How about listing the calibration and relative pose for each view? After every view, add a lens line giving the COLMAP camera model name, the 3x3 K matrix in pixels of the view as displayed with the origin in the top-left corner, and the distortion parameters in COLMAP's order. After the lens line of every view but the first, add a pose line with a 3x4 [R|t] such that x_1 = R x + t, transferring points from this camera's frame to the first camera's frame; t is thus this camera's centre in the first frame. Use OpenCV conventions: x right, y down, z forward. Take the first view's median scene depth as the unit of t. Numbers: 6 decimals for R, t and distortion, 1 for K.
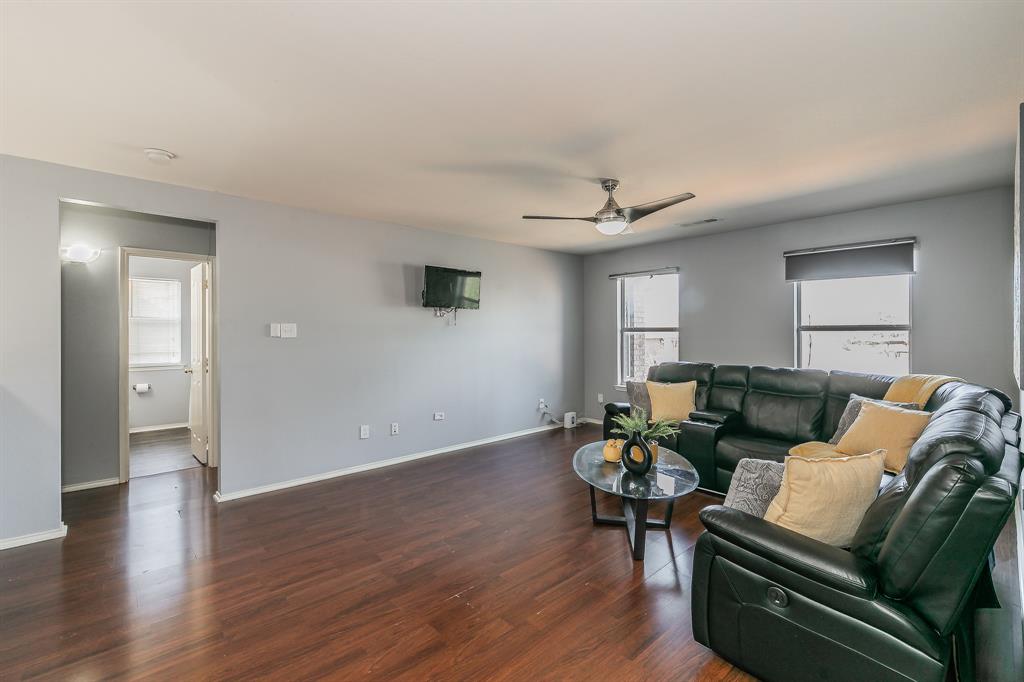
lens RADIAL K [[446.2, 0, 517.1], [0, 446.2, 330.6], [0, 0, 1]] dist [-0.004511, -0.000245]
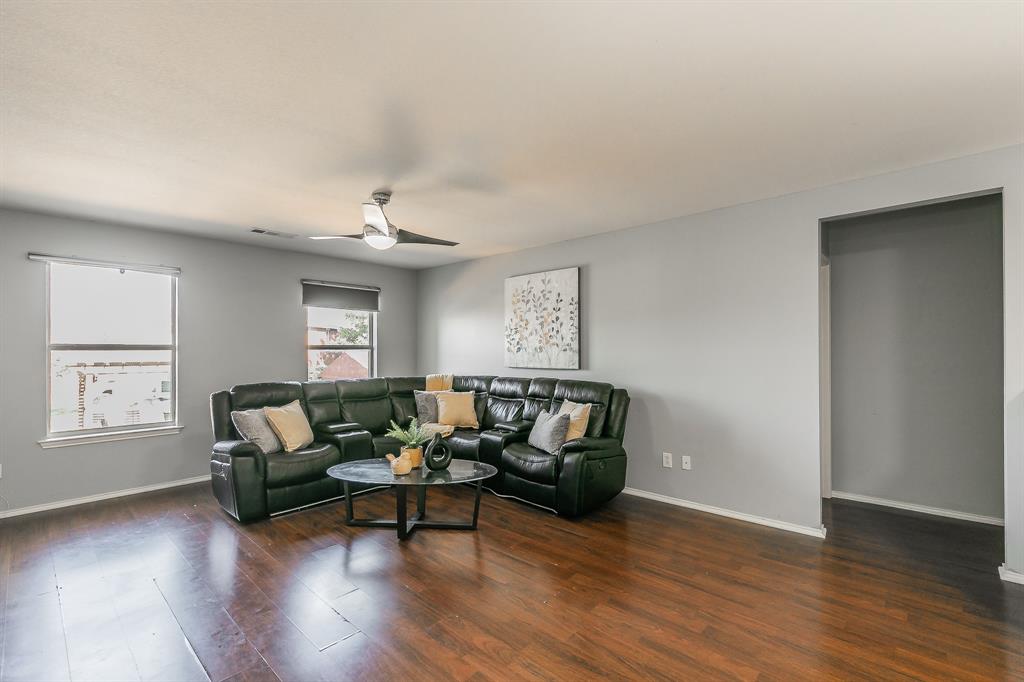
lens RADIAL K [[443.1, 0, 519.1], [0, 443.1, 346.9], [0, 0, 1]] dist [0.005678, 0.000362]
pose [[-0.088373, 0.009336, 0.996044, -0.560449], [-0.000390, 0.999956, -0.009407, 0.005176], [-0.996087, -0.001220, -0.088366, 0.553432]]
